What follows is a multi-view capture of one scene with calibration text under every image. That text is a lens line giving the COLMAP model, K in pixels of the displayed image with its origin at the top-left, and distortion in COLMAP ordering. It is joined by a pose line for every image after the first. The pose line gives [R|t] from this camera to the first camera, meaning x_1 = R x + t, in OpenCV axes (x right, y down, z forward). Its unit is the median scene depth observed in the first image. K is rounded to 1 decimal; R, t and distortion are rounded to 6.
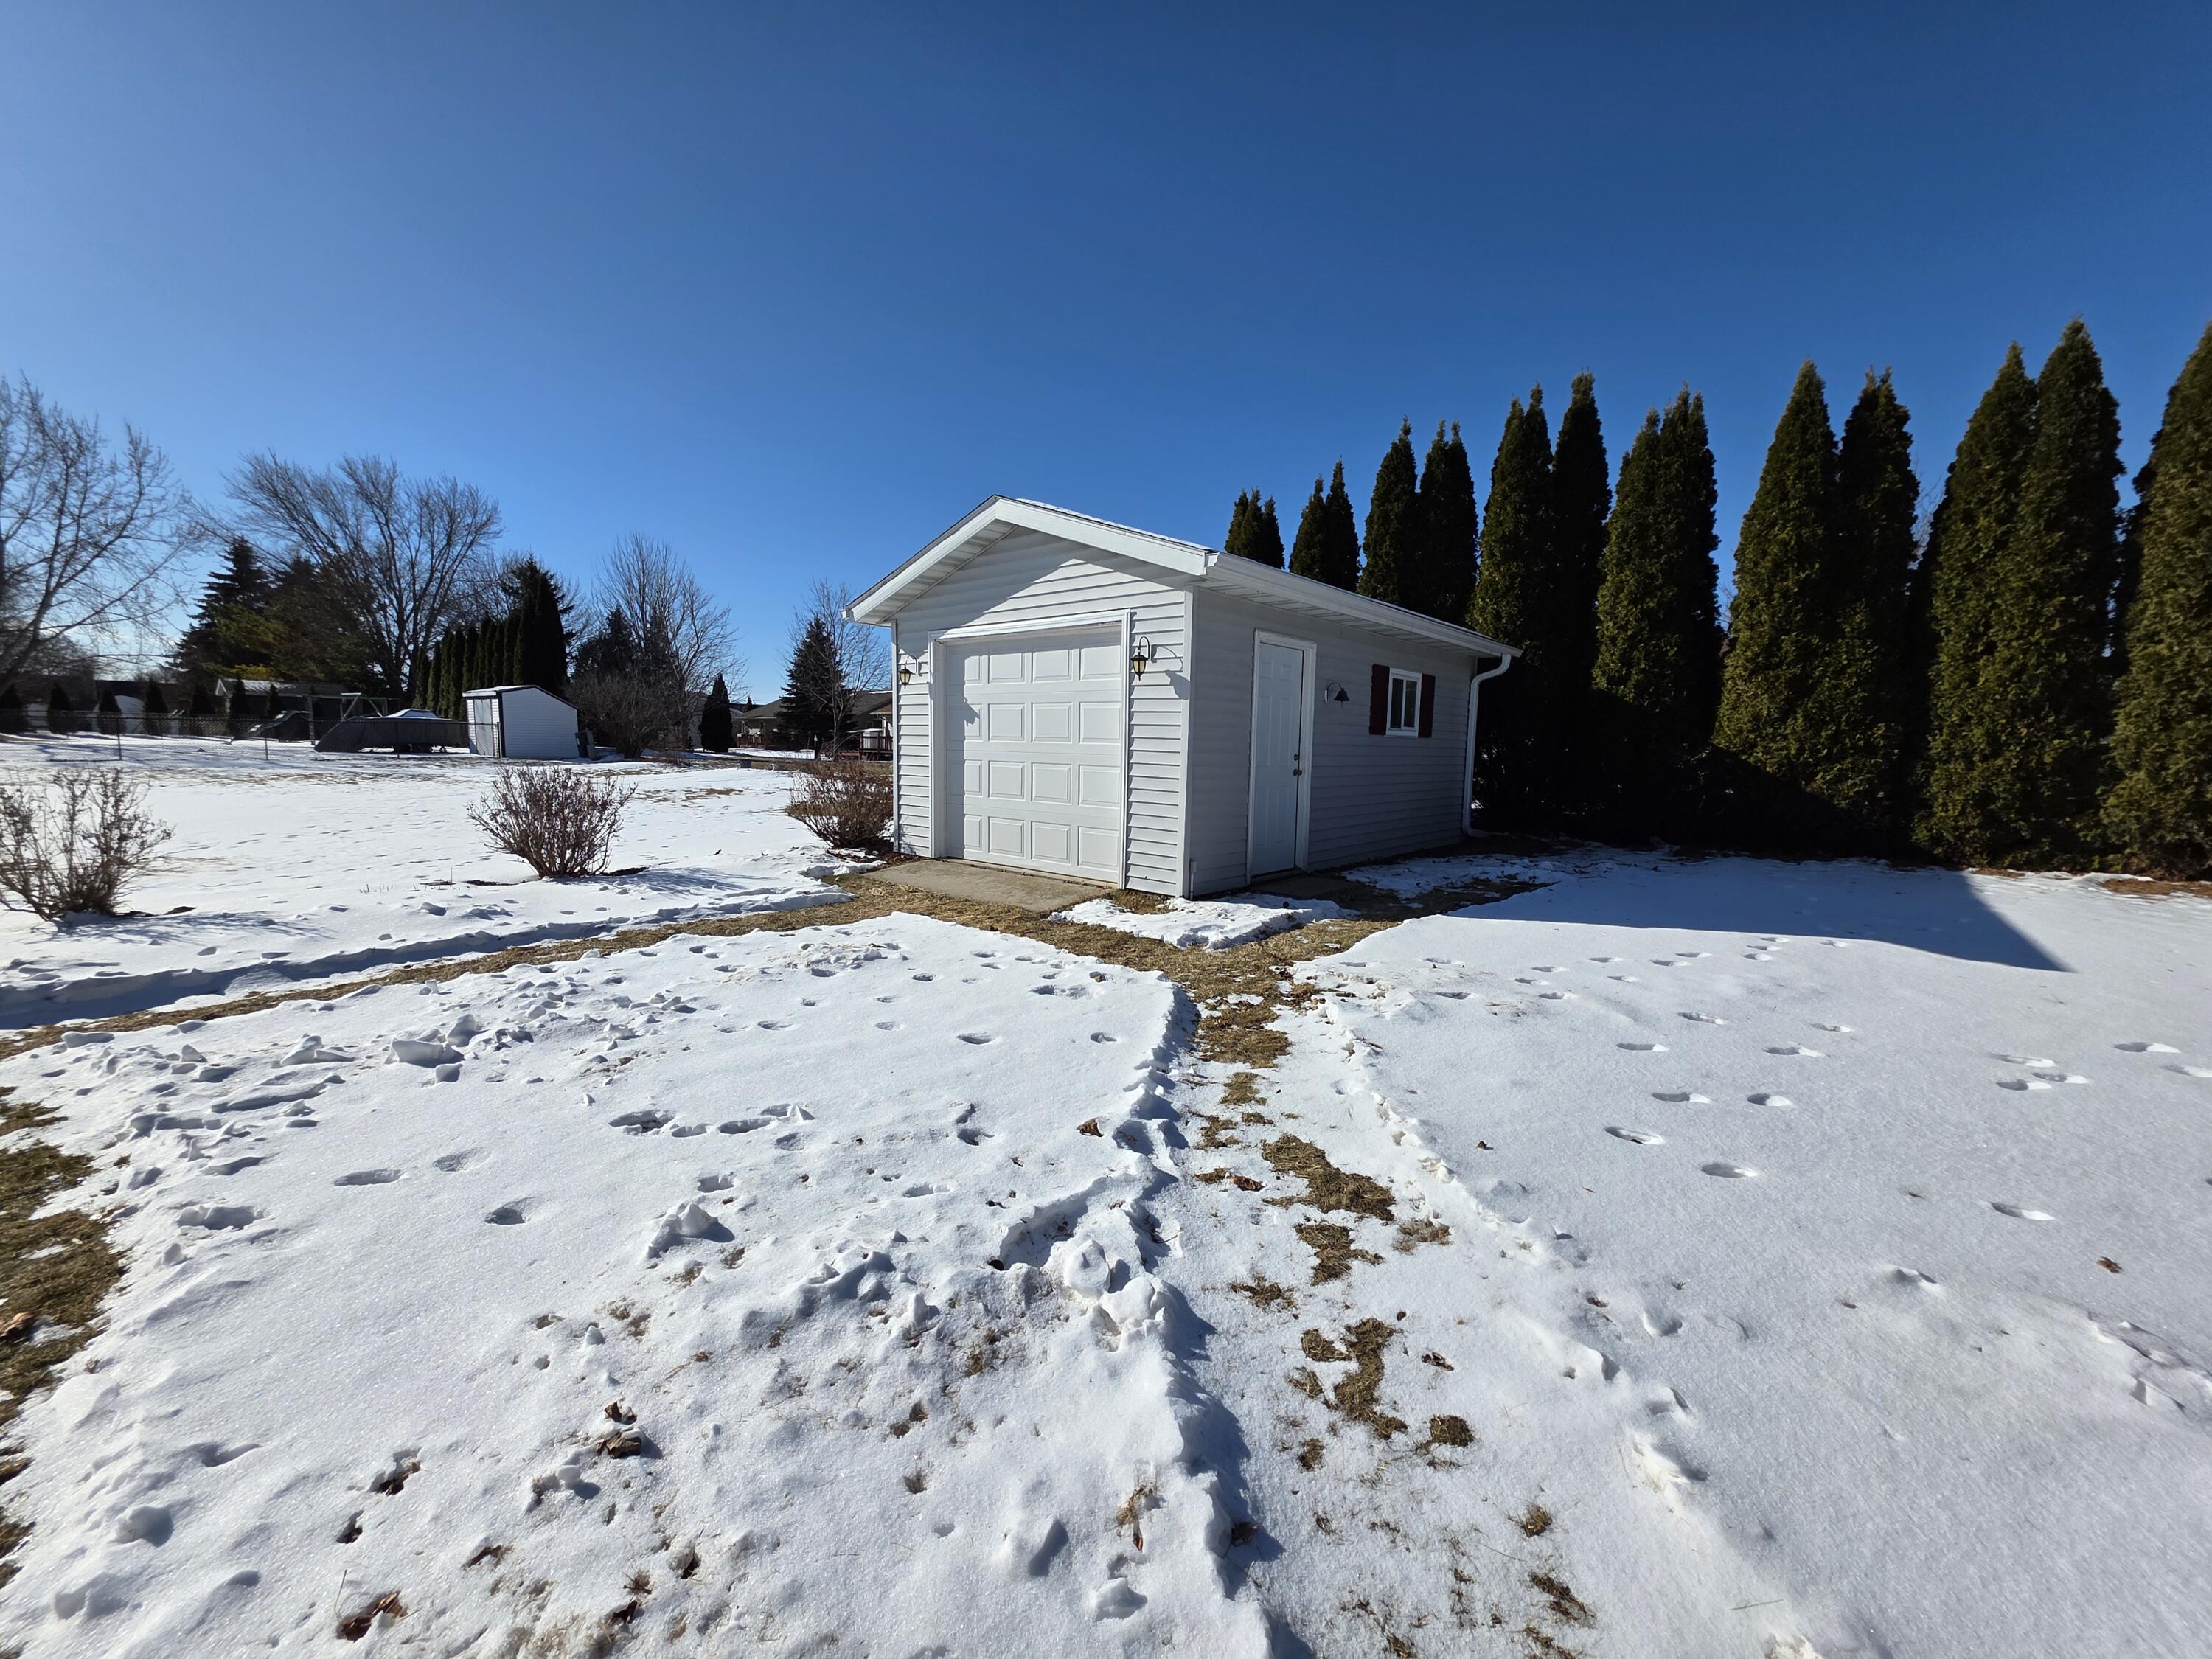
lens RADIAL K [[882.7, 0, 1116.8], [0, 882.7, 840.1], [0, 0, 1]] dist [0.001052, -0.000117]
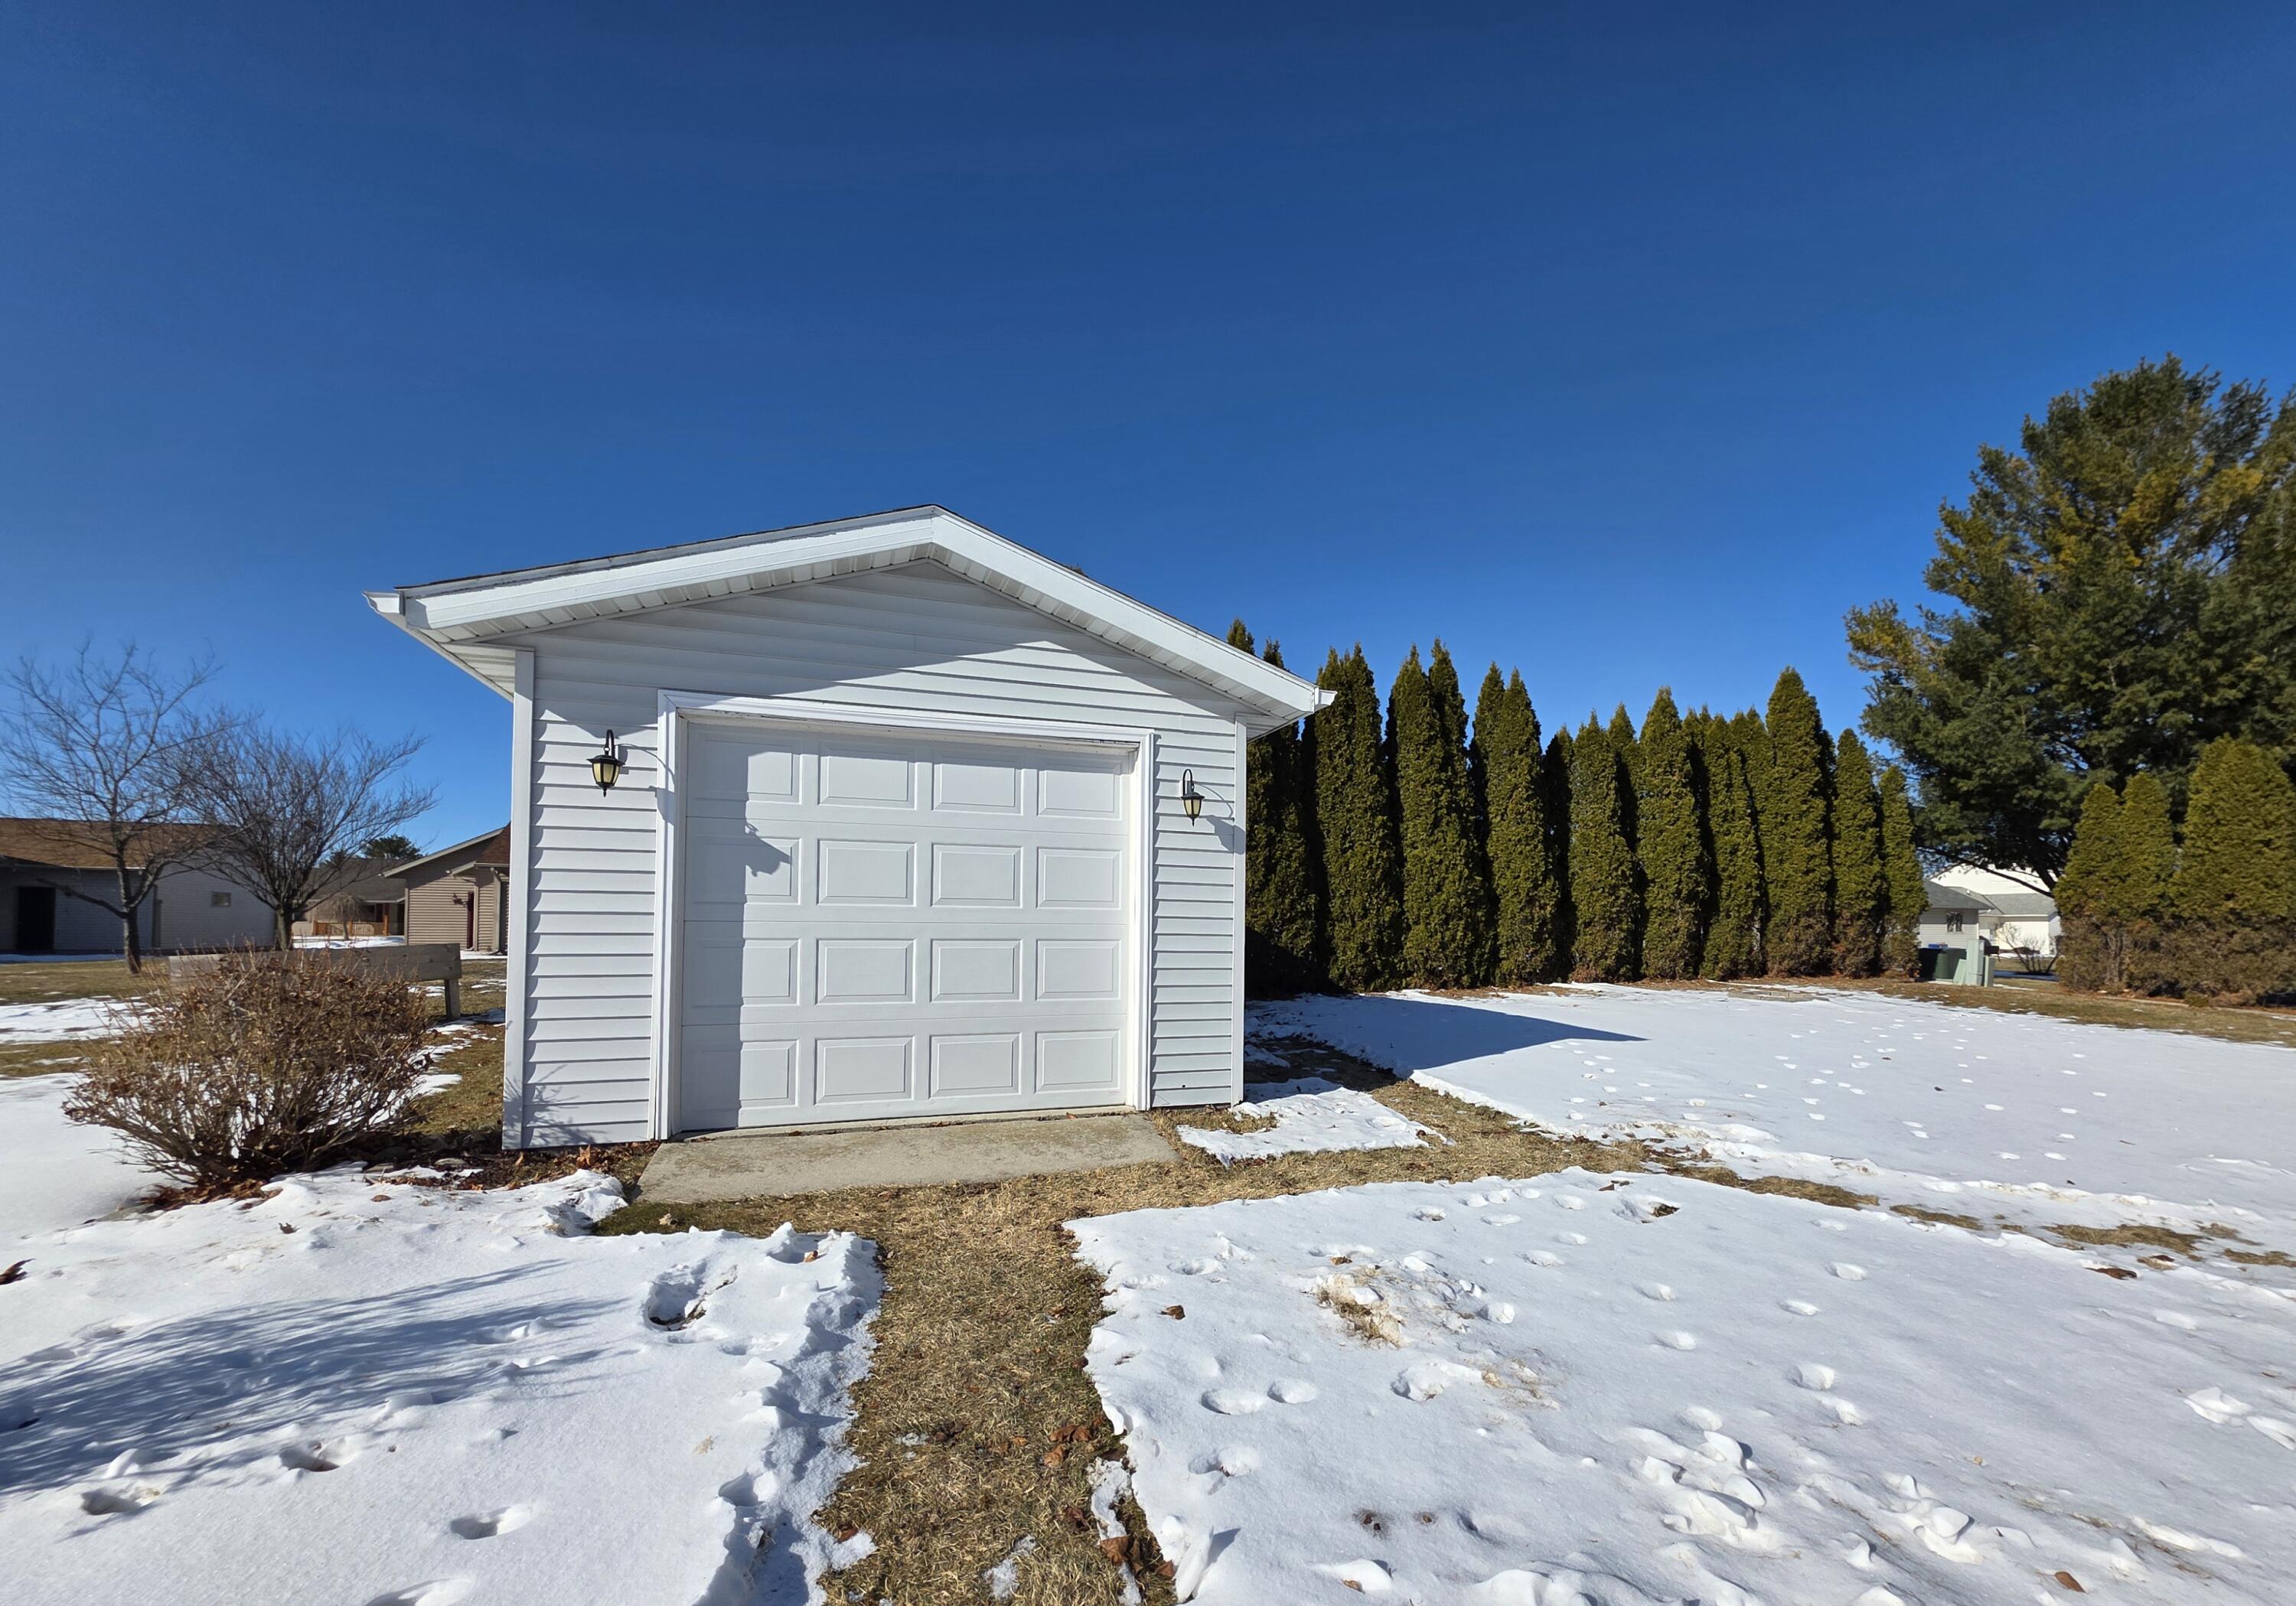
lens RADIAL K [[958.8, 0, 1148.7], [0, 958.8, 896.9], [0, 0, 1]] dist [0.001848, 0.000060]
pose [[0.485934, 0.011248, 0.873923, -0.578699], [0.098990, 0.992775, -0.067820, -0.053895], [-0.868371, 0.119466, 0.481310, 0.519351]]
